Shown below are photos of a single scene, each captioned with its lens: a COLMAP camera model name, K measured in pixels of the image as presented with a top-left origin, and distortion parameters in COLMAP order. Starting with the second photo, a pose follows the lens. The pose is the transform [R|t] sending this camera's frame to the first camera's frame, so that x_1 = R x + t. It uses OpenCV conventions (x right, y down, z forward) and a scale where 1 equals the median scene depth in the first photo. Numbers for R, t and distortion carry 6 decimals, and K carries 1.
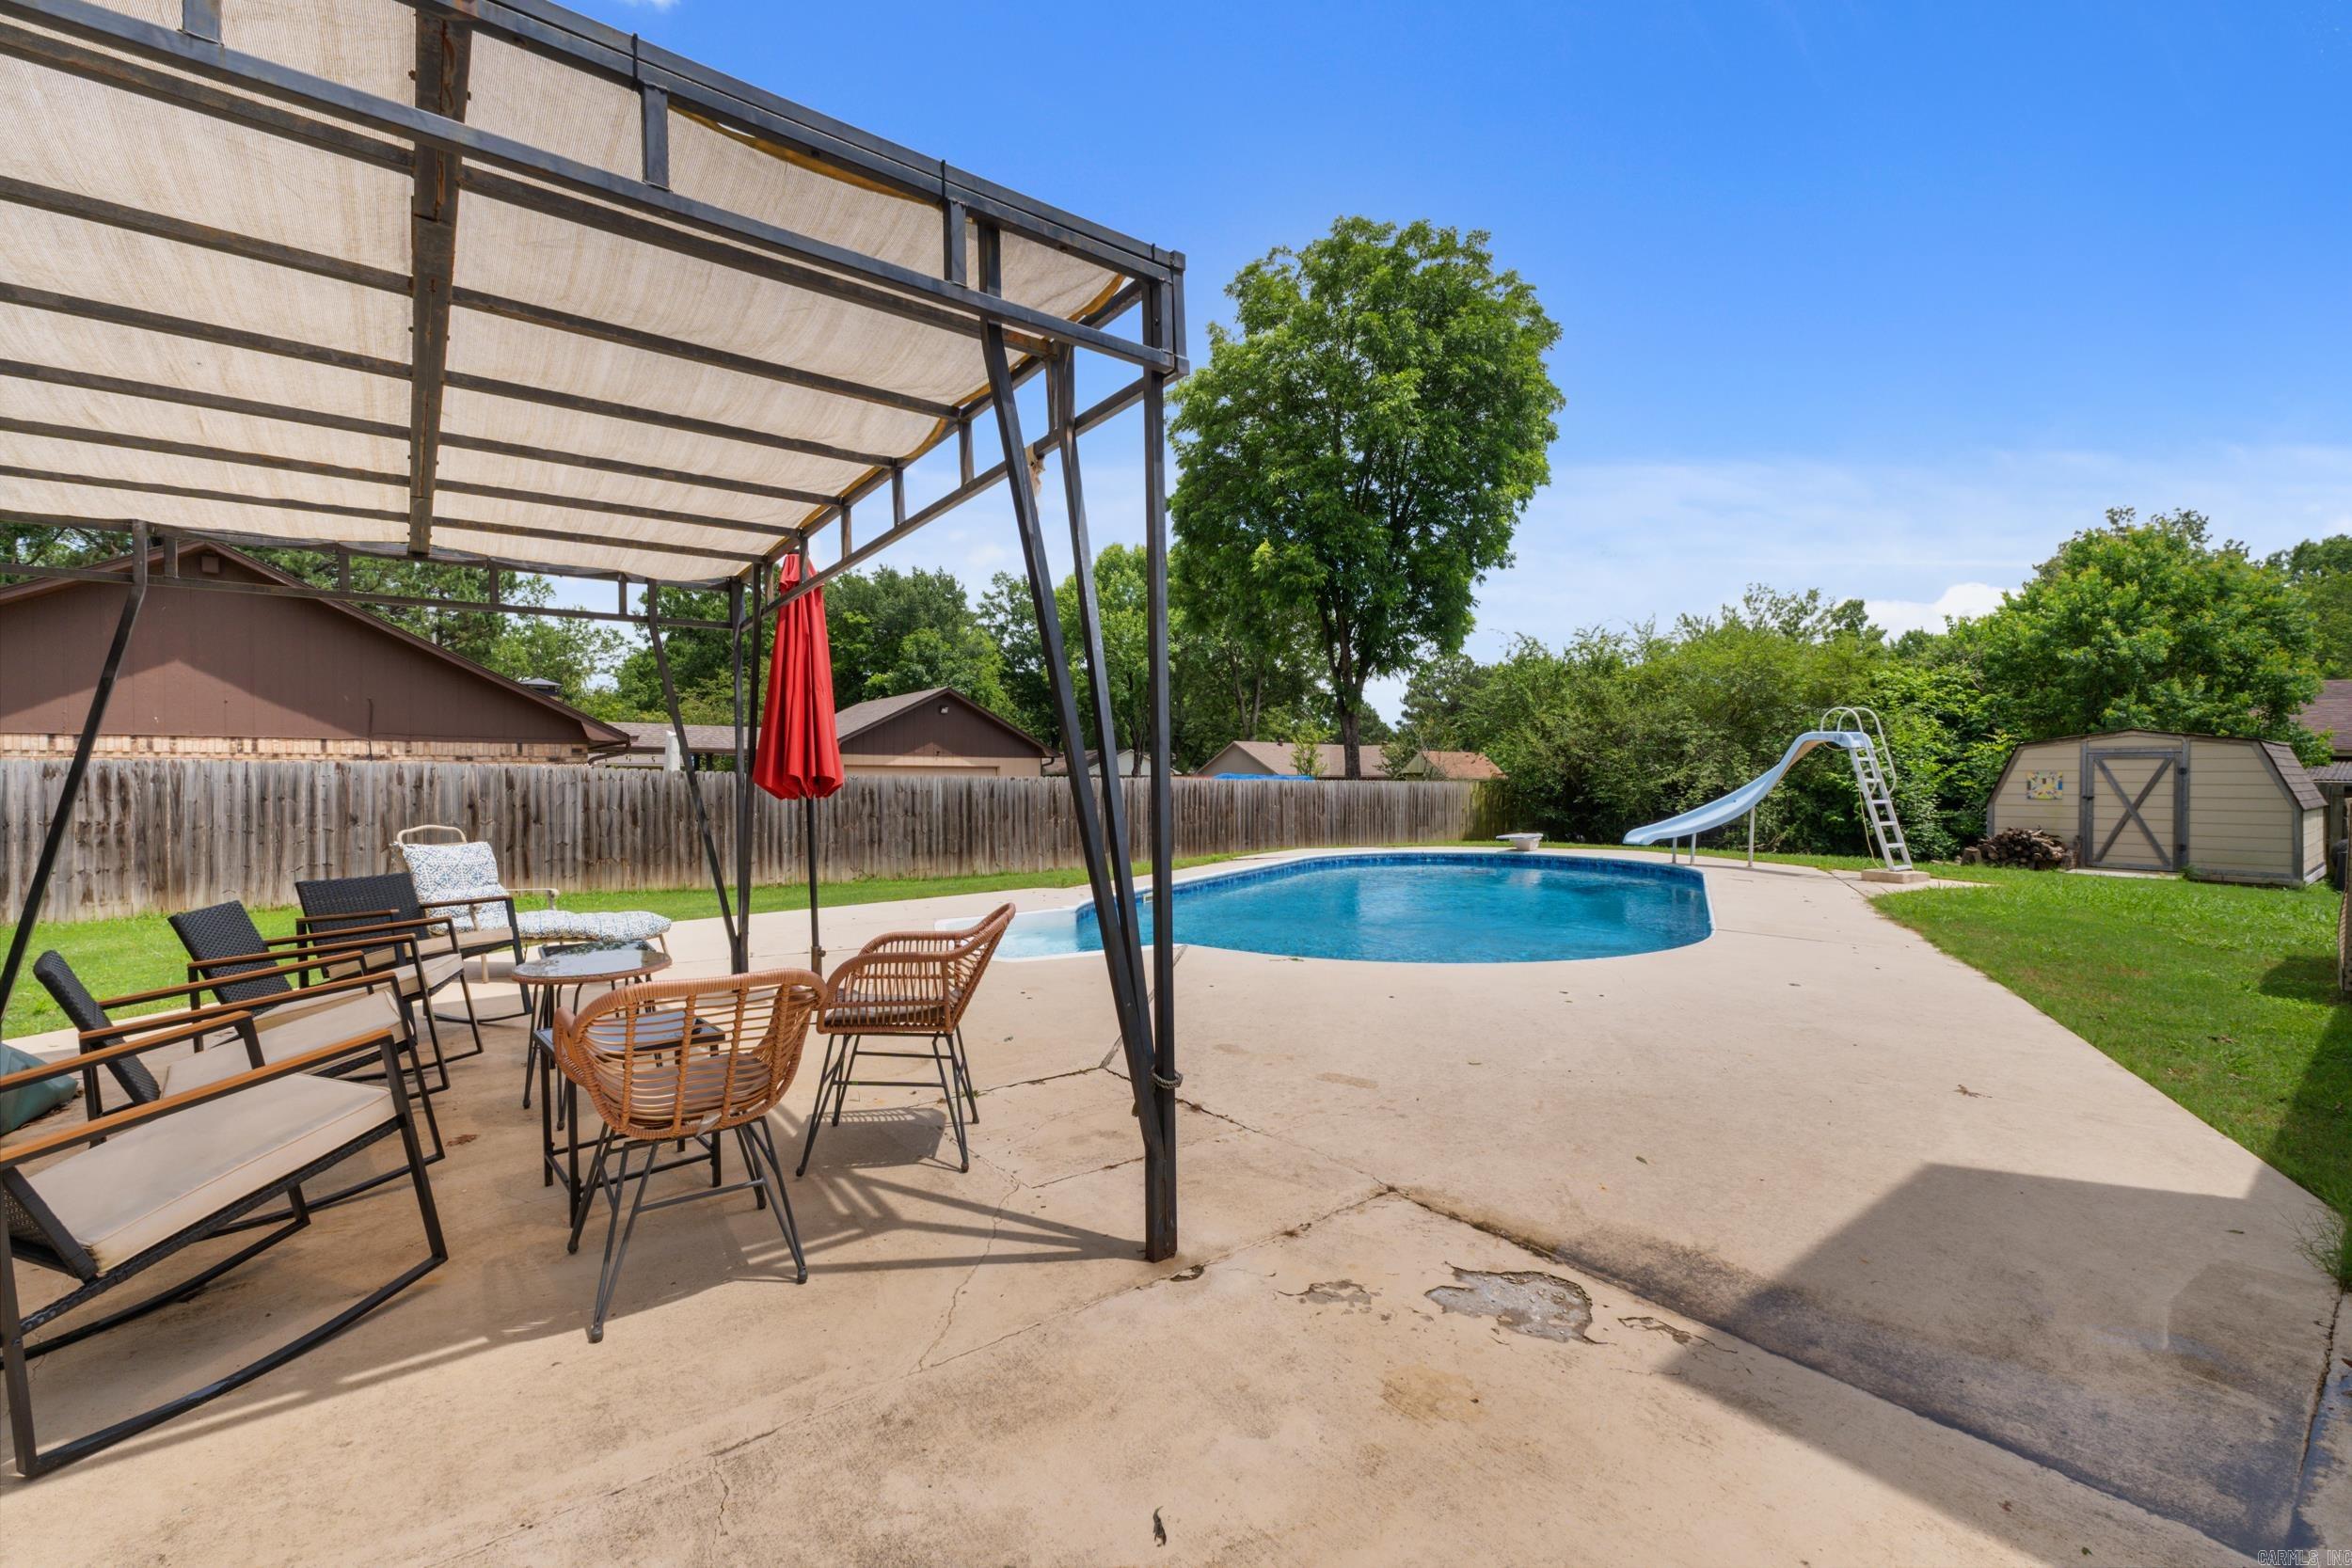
lens RADIAL K [[987.9, 0, 1176.0], [0, 987.9, 784.0], [0, 0, 1]] dist [0.002022, 0.000429]
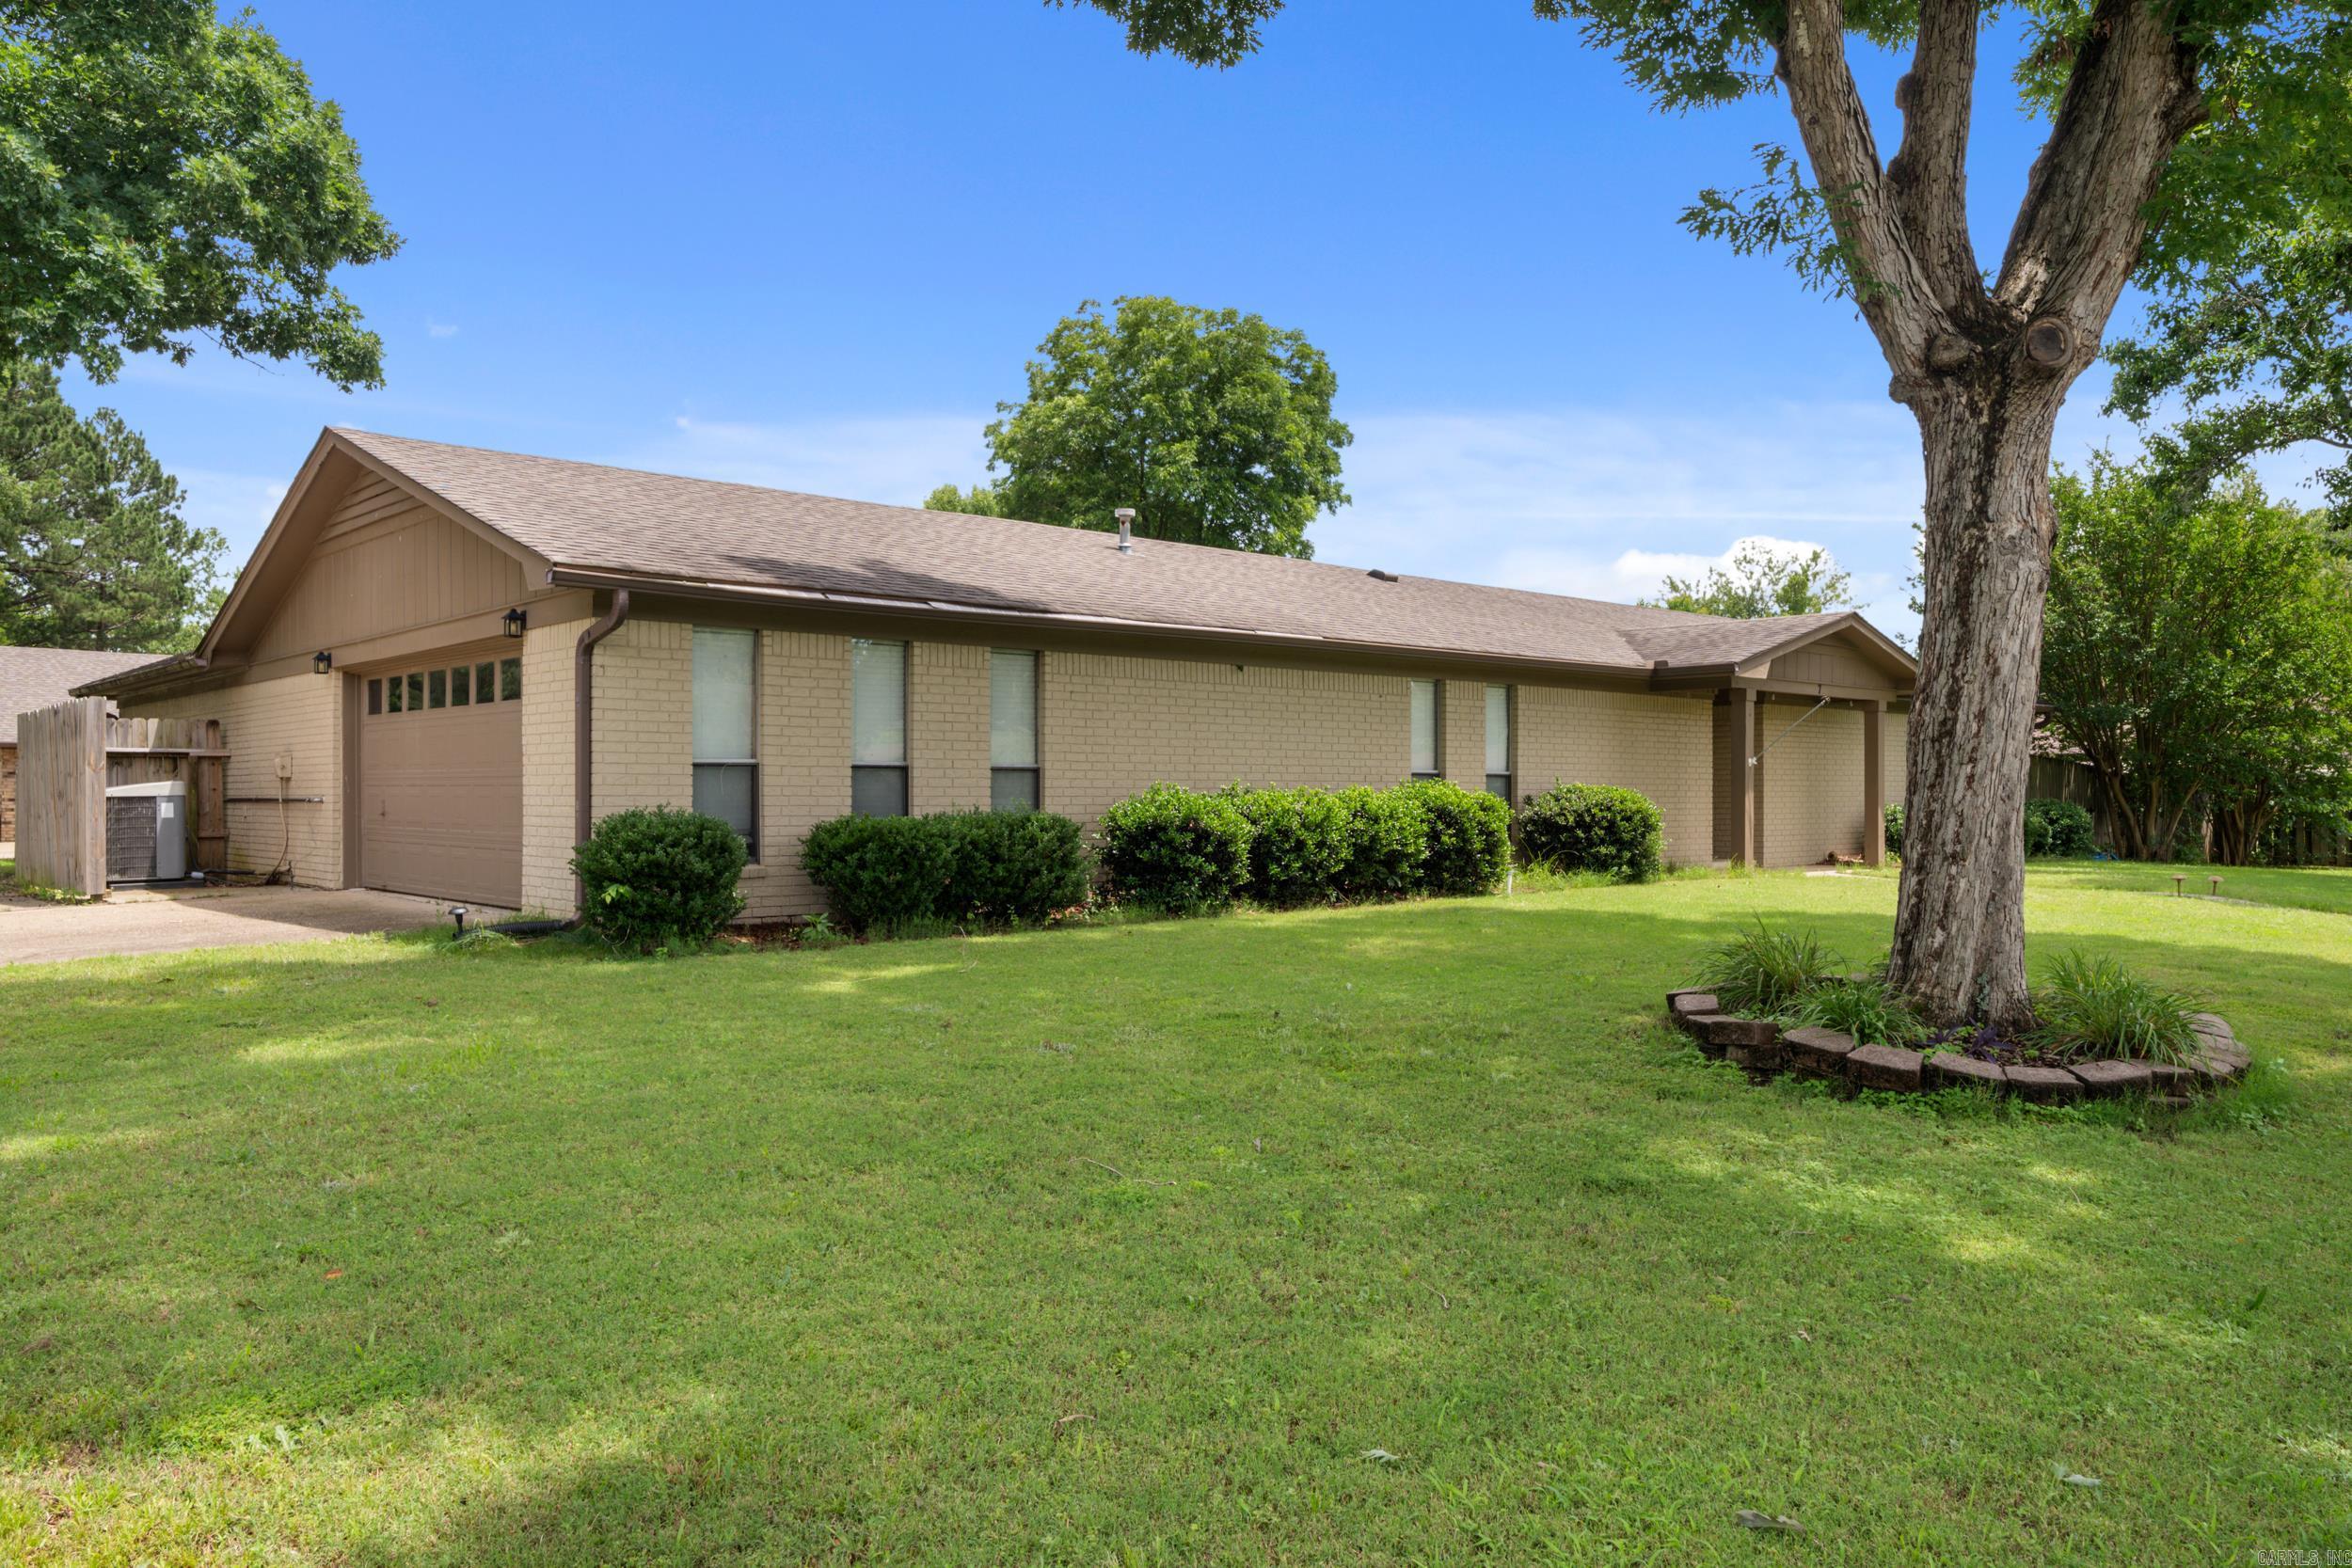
lens RADIAL K [[1642.8, 0, 1176.0], [0, 1642.8, 784.0], [0, 0, 1]] dist [-0.002855, -0.000655]
pose [[0.996429, -0.003676, 0.084360, 0.047534], [0.004795, 0.999903, -0.013065, 0.026482], [-0.084304, 0.013423, 0.996350, -0.914453]]
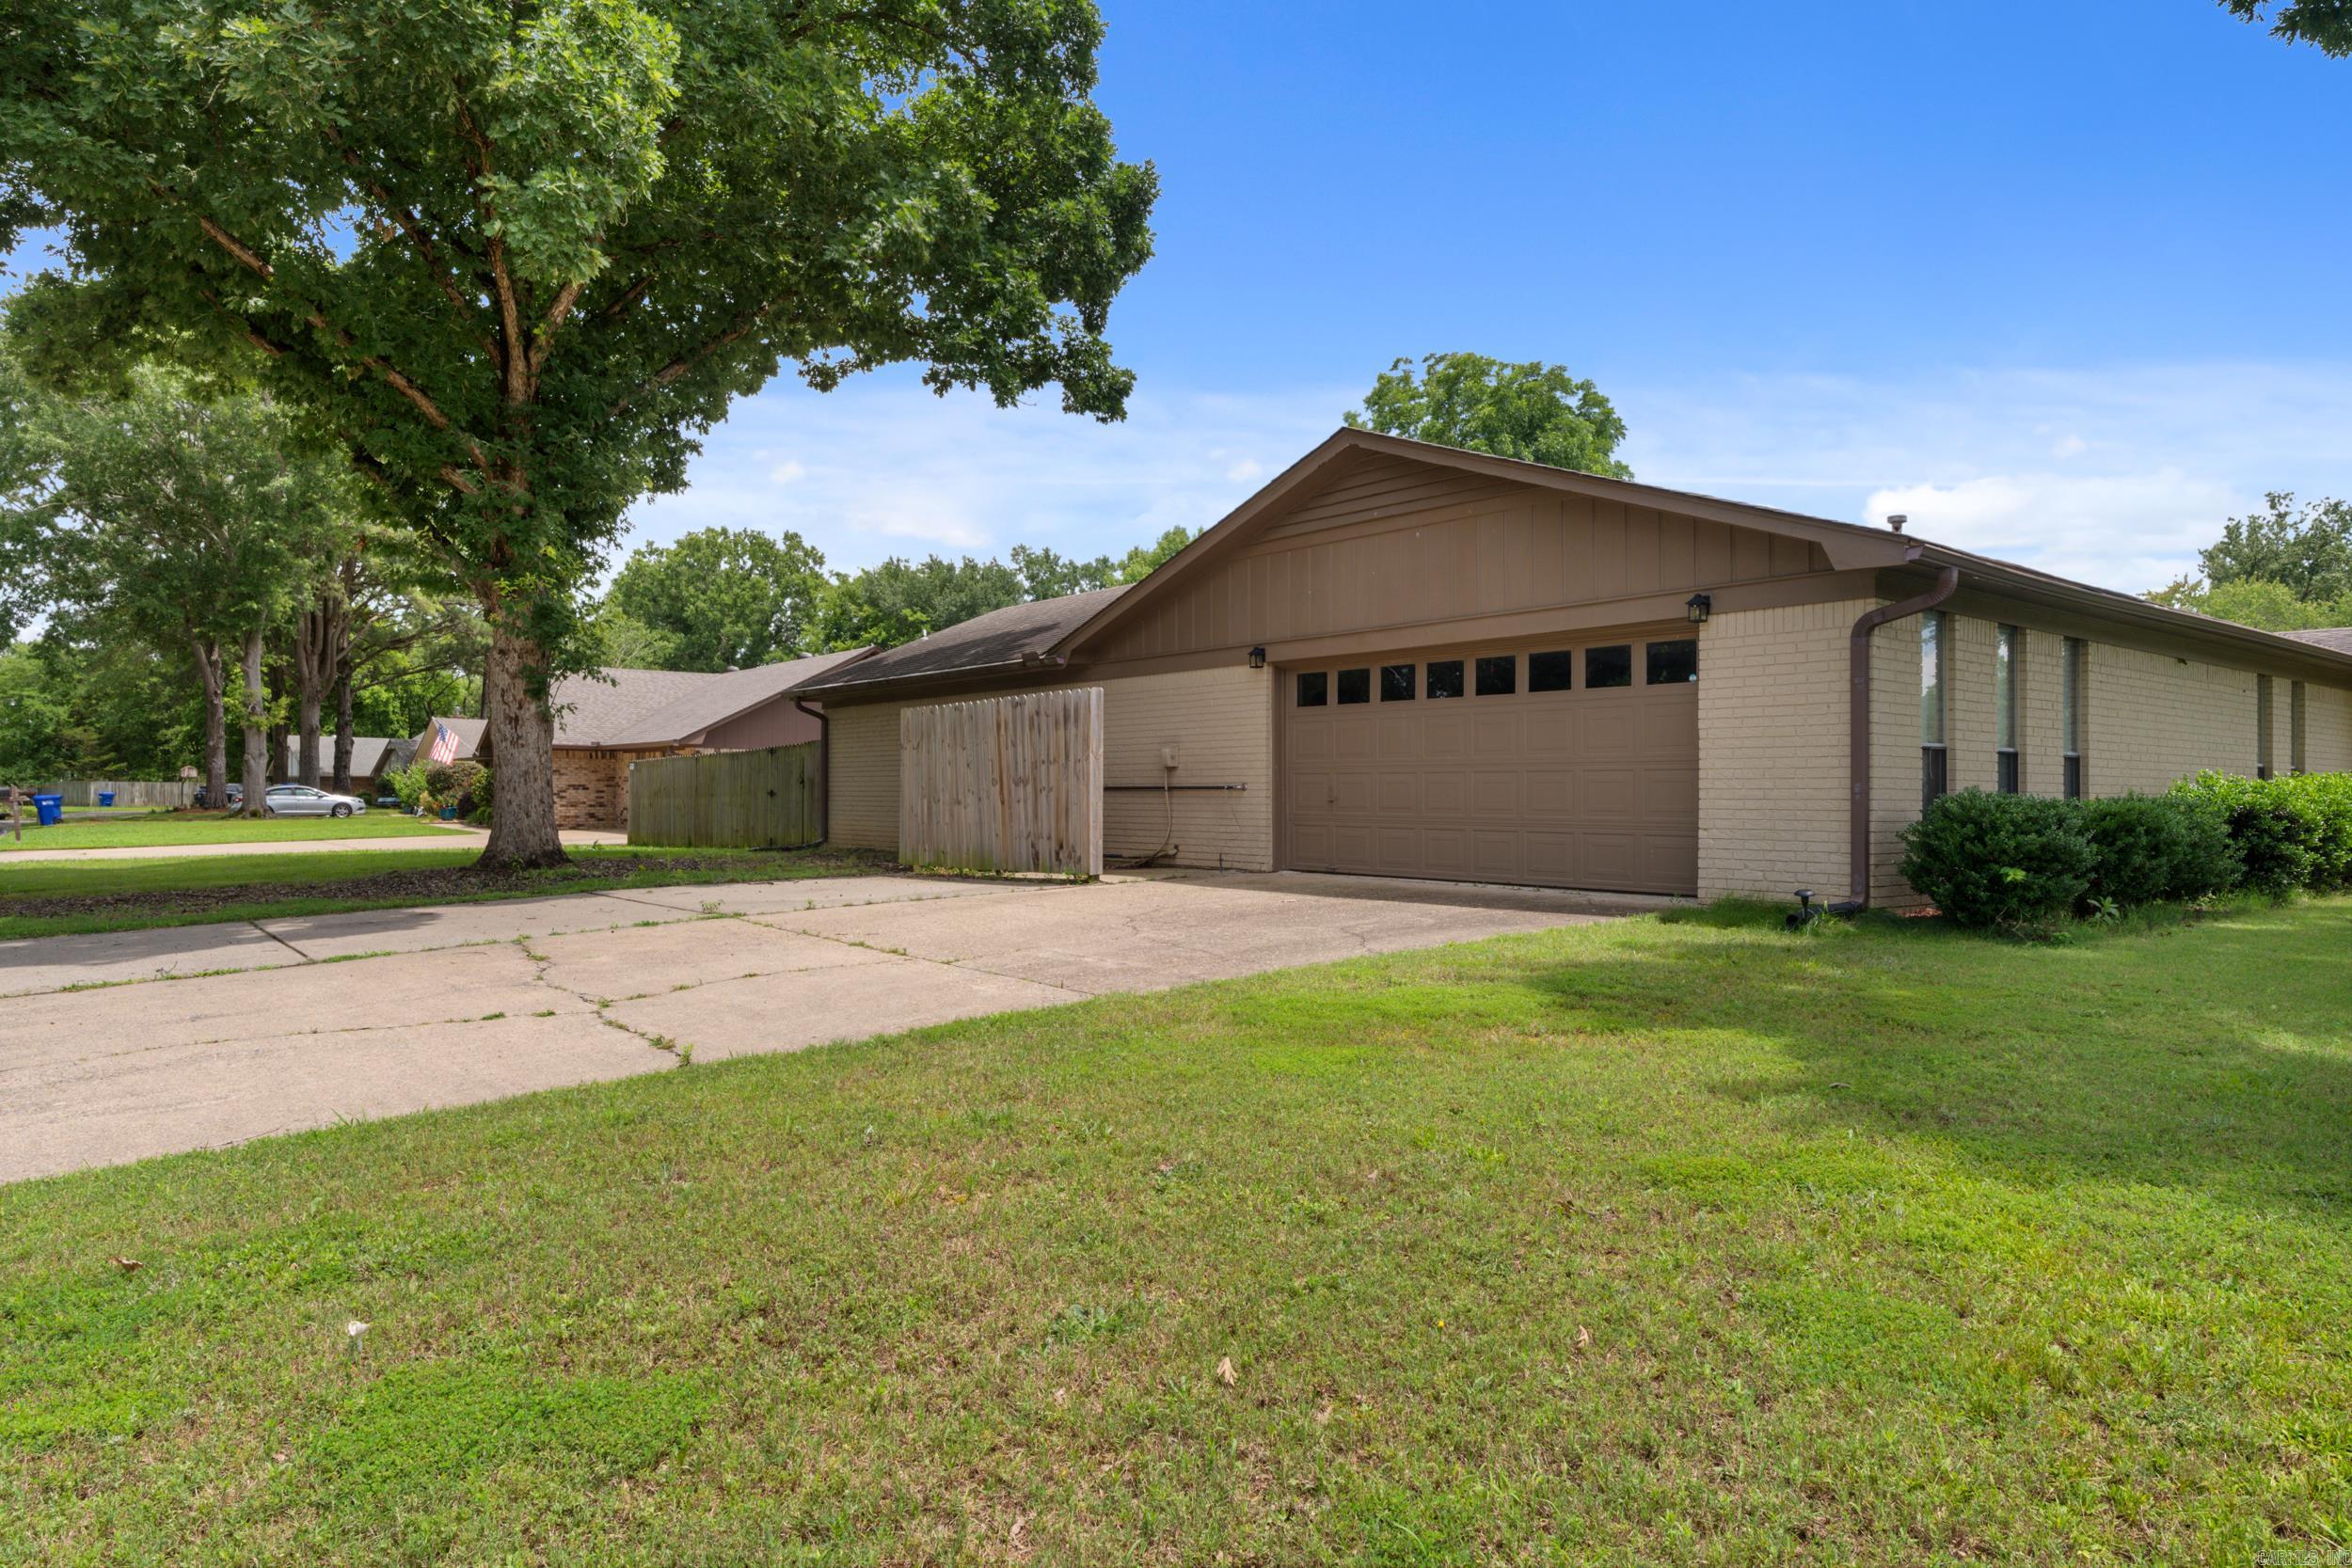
lens RADIAL K [[1394.3, 0, 1176.0], [0, 1394.3, 784.0], [0, 0, 1]] dist [-0.003992, 0.000108]
pose [[1.000000, -0.000597, -0.000652, -0.203996], [0.000588, 0.999892, -0.014655, 0.029265], [0.000660, 0.014654, 0.999892, -0.843103]]
